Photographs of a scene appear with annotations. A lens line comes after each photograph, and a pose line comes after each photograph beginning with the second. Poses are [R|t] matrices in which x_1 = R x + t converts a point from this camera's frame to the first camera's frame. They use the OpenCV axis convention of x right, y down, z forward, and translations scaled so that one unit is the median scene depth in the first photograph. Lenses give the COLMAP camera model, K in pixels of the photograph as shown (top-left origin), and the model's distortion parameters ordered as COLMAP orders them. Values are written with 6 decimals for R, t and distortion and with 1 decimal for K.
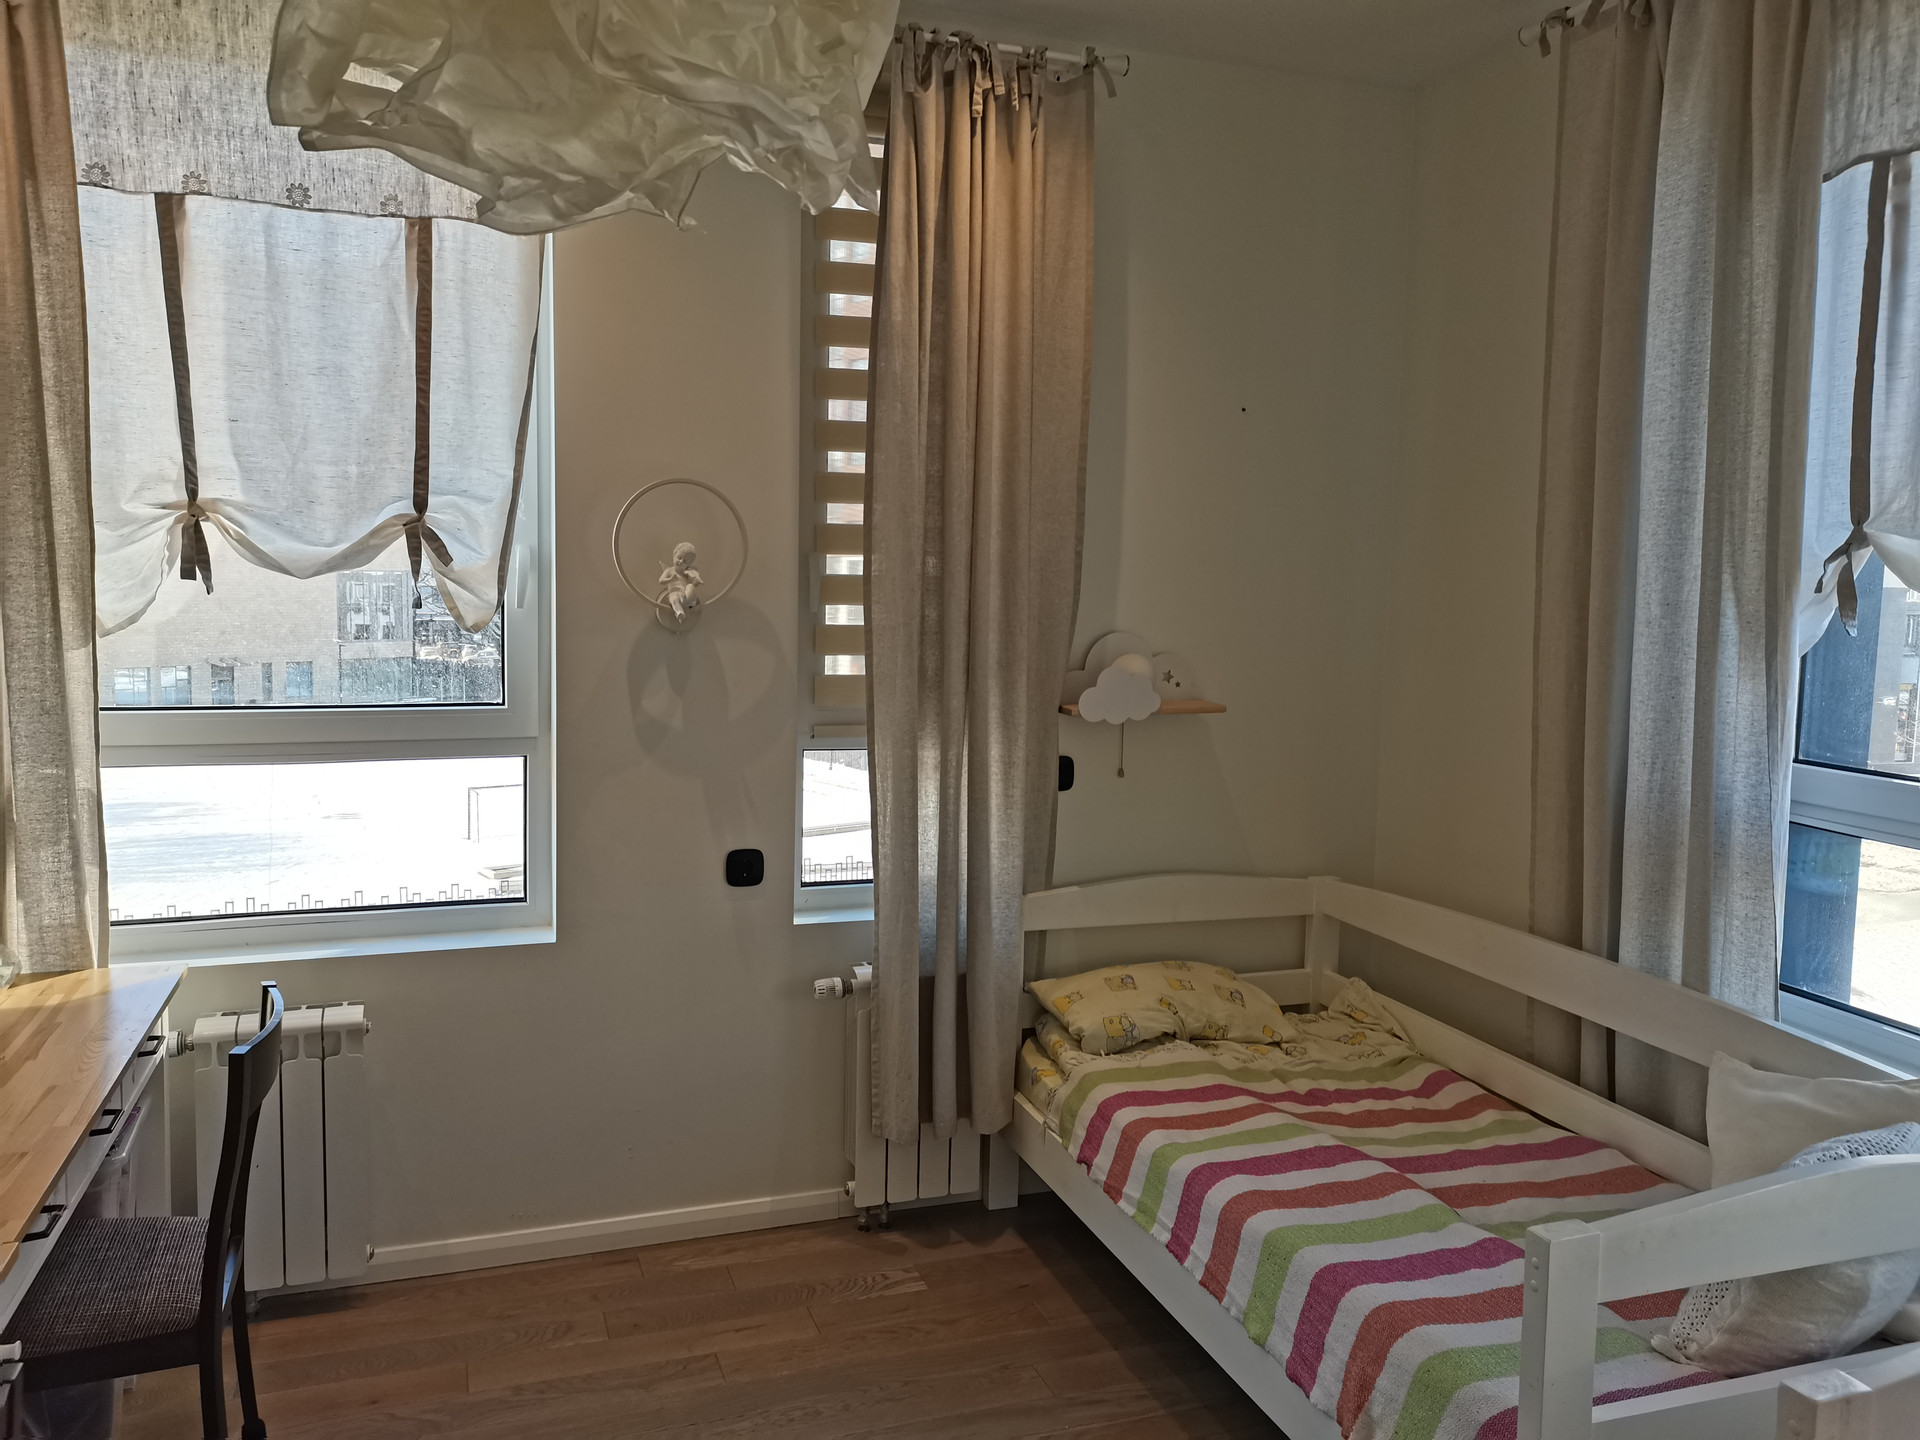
lens RADIAL K [[1445.8, 0, 960.5], [0, 1445.8, 714.4], [0, 0, 1]] dist [0.051093, -0.041618]
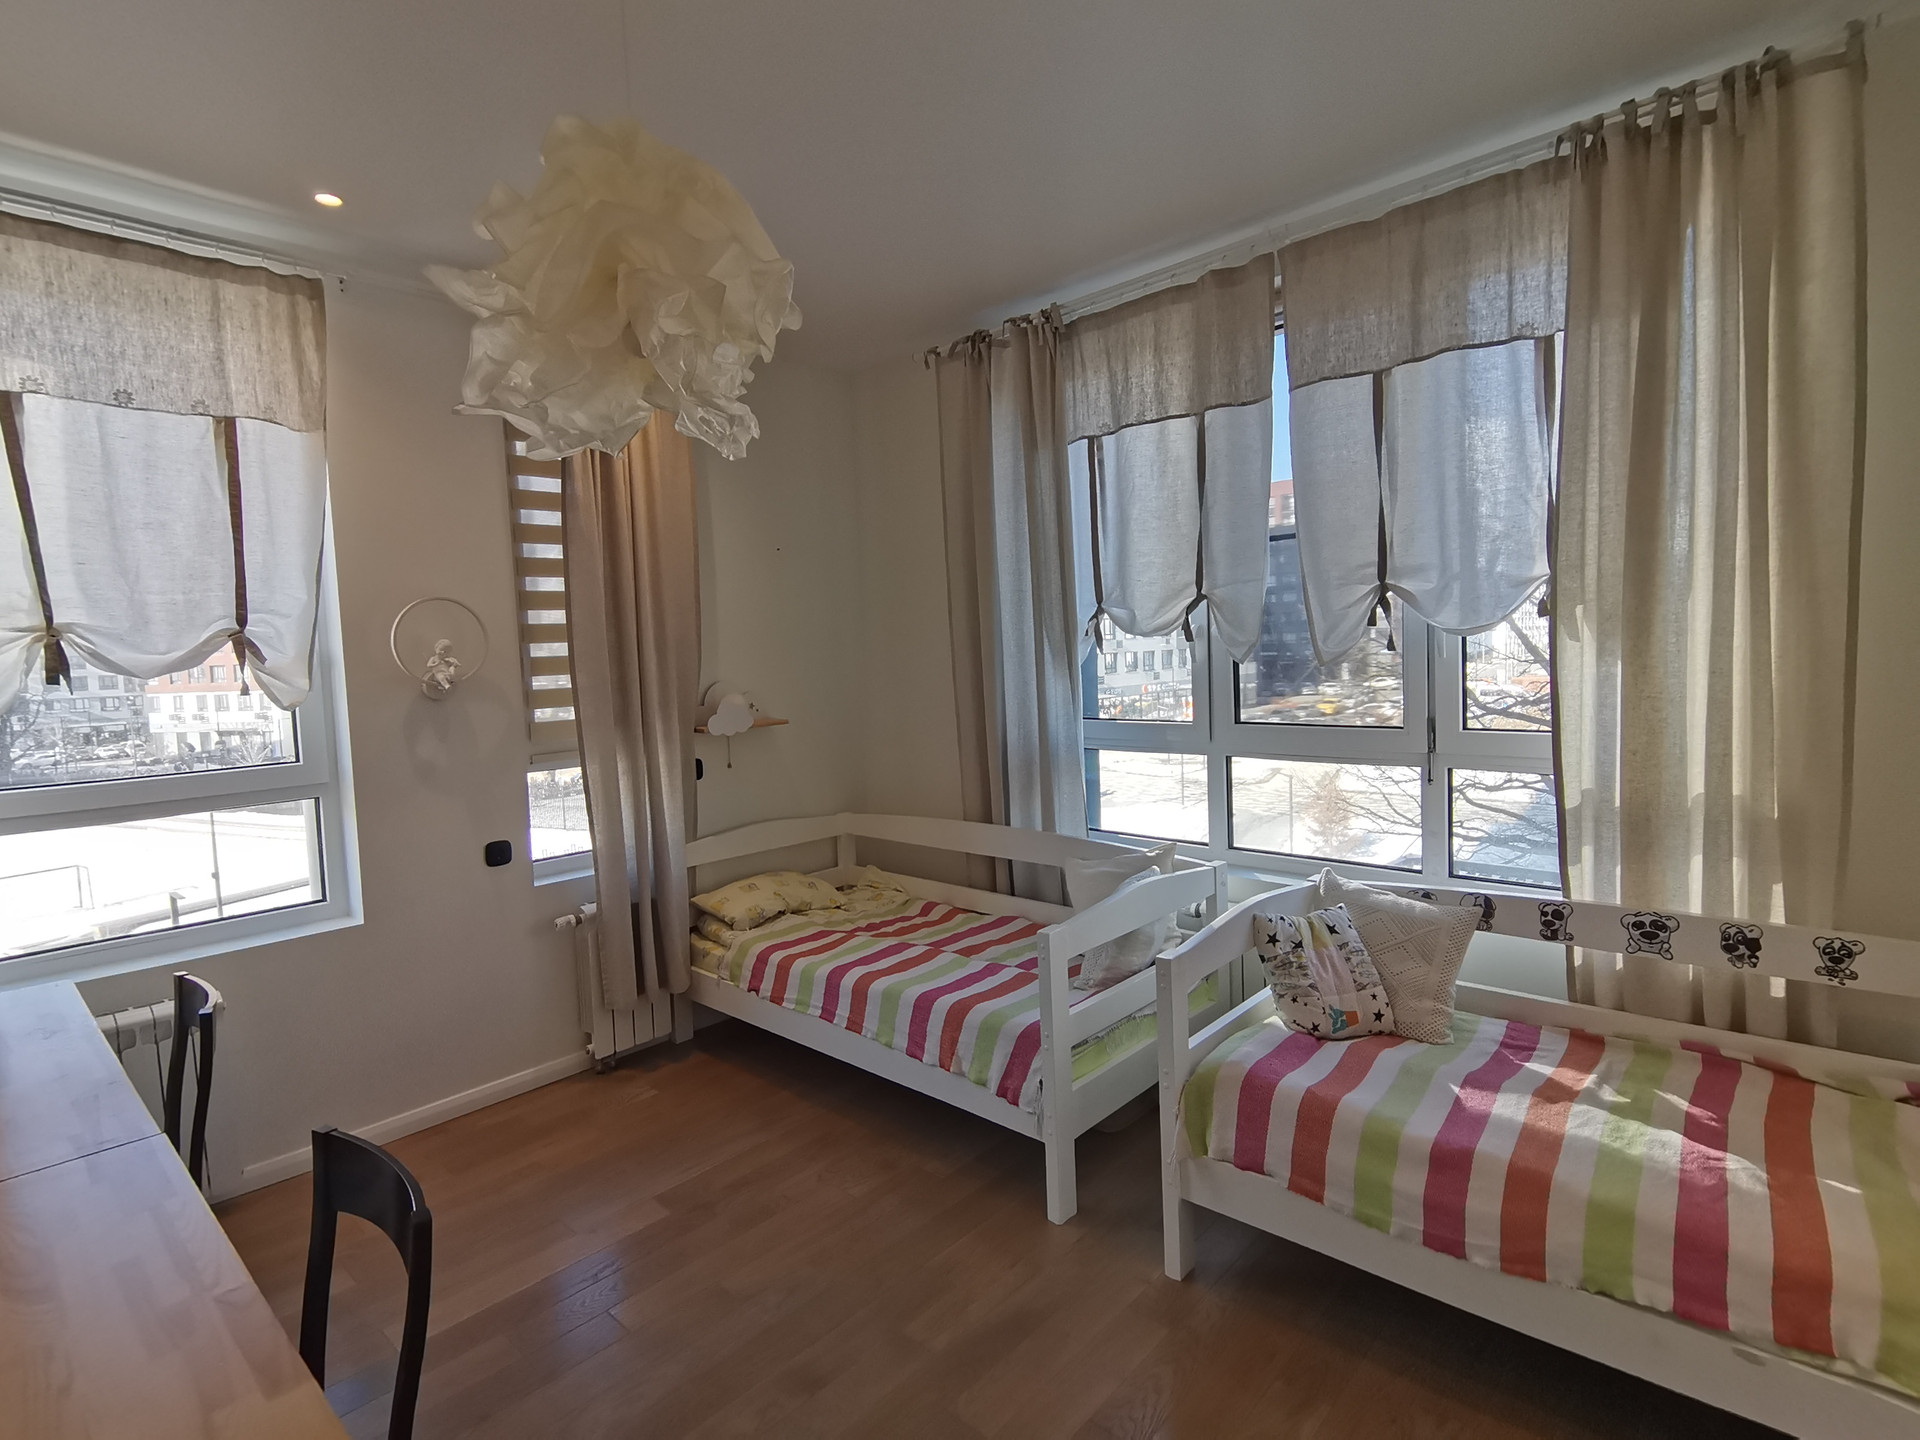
lens RADIAL K [[963.5, 0, 960.0], [0, 963.5, 720.0], [0, 0, 1]] dist [0.006300, -0.008175]
pose [[0.876814, -0.086792, 0.472931, -0.214253], [0.098686, 0.995119, -0.000340, 0.017781], [-0.470593, 0.046970, 0.881099, -0.128624]]
